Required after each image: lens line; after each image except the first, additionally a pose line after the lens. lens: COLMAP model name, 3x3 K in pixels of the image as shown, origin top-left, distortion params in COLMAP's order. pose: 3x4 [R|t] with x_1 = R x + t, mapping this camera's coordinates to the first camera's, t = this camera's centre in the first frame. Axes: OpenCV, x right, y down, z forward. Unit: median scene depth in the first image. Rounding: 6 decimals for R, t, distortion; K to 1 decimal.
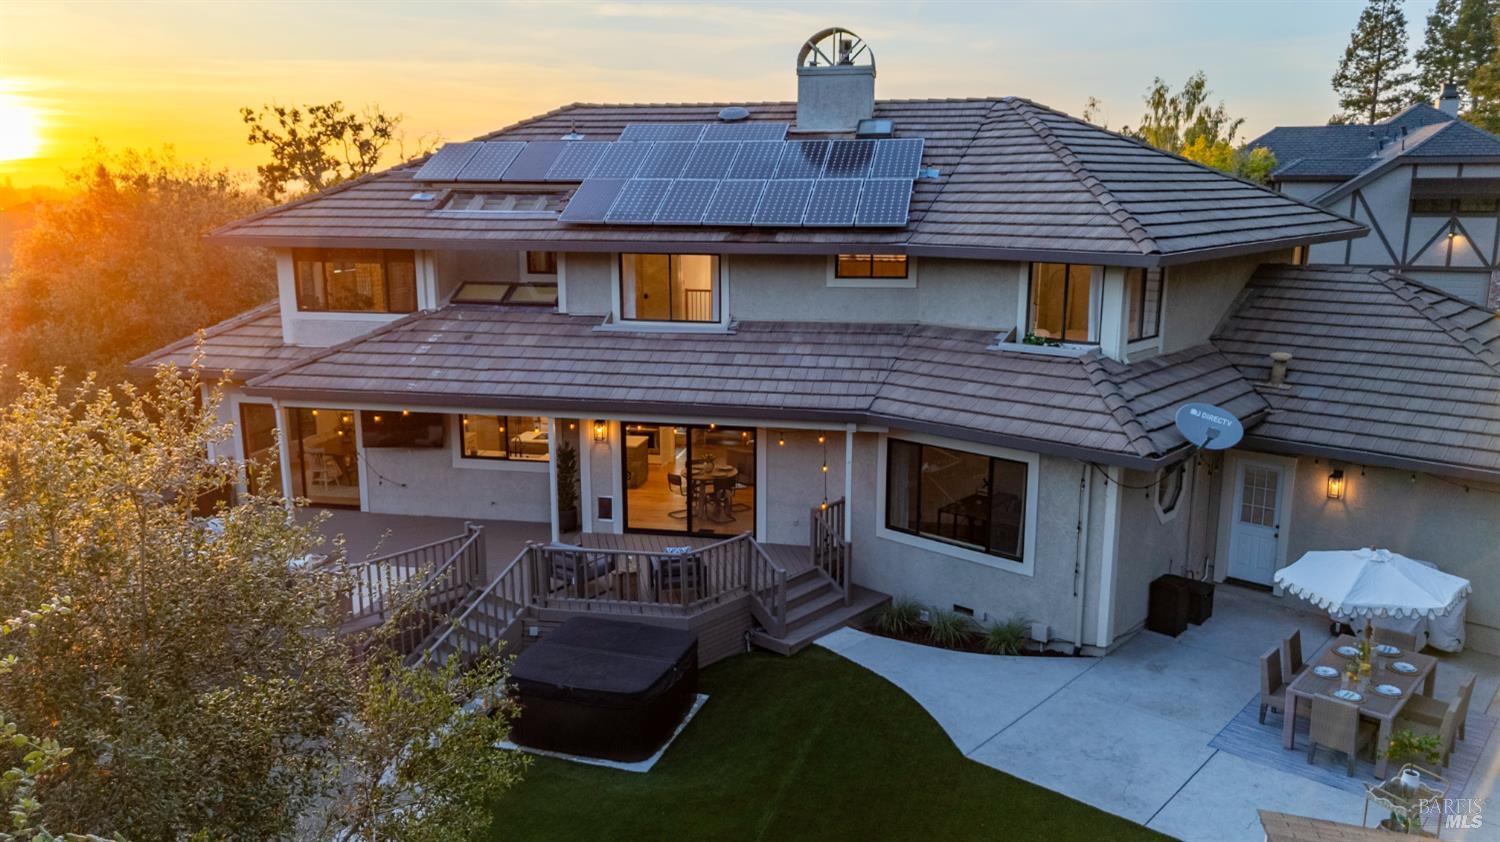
lens RADIAL K [[1091.5, 0, 750.0], [0, 1091.5, 421.0], [0, 0, 1]] dist [0.103948, -0.137974]
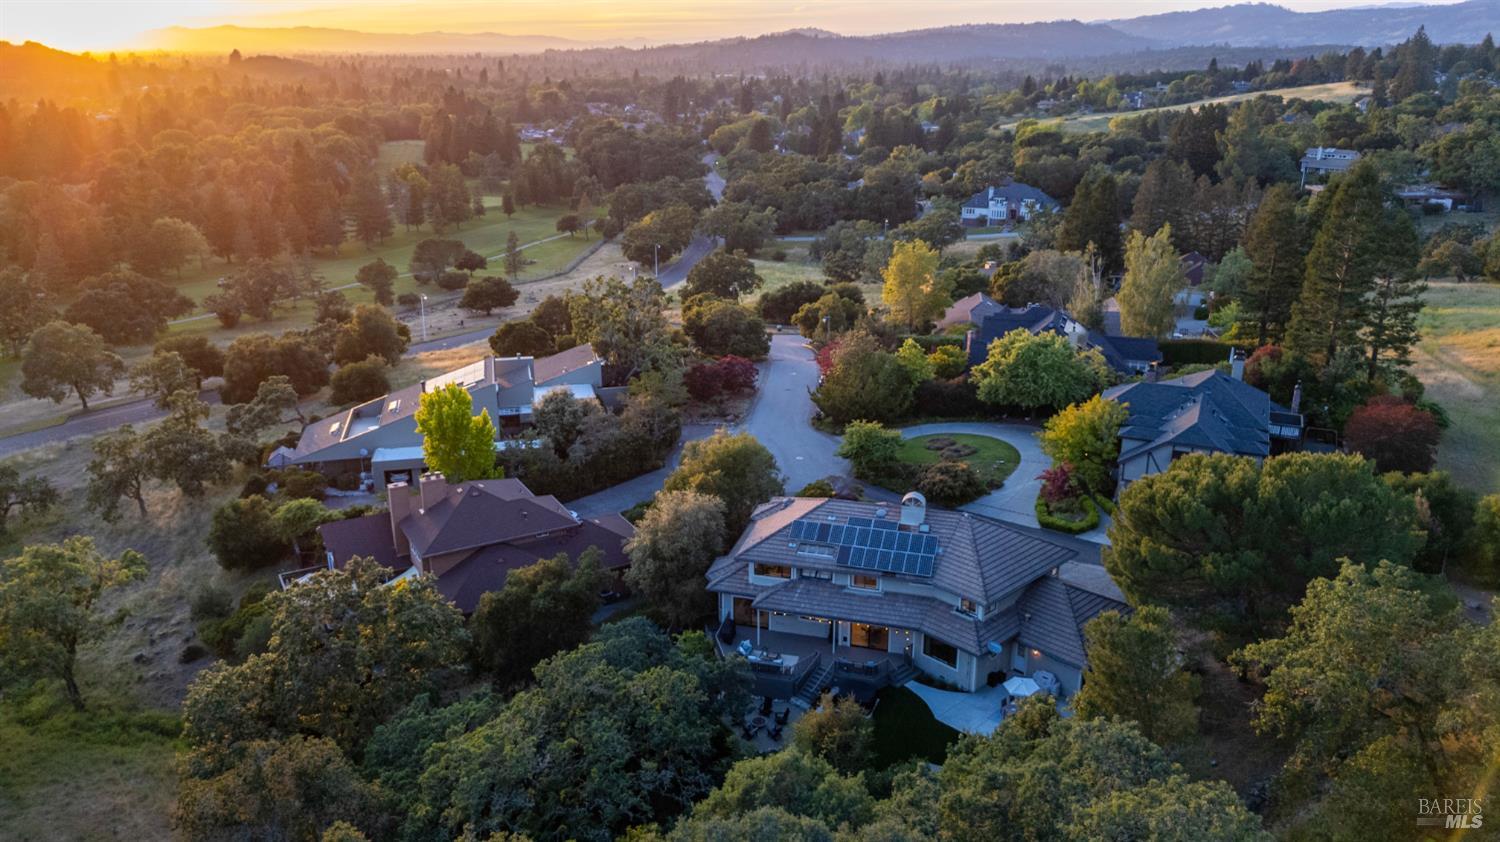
lens RADIAL K [[1091.5, 0, 750.0], [0, 1091.5, 421.0], [0, 0, 1]] dist [0.103948, -0.137974]
pose [[0.997625, 0.019117, -0.066179, -0.249462], [-0.011338, 0.993187, 0.115981, -1.187315], [0.067945, -0.114955, 0.991044, -2.843083]]
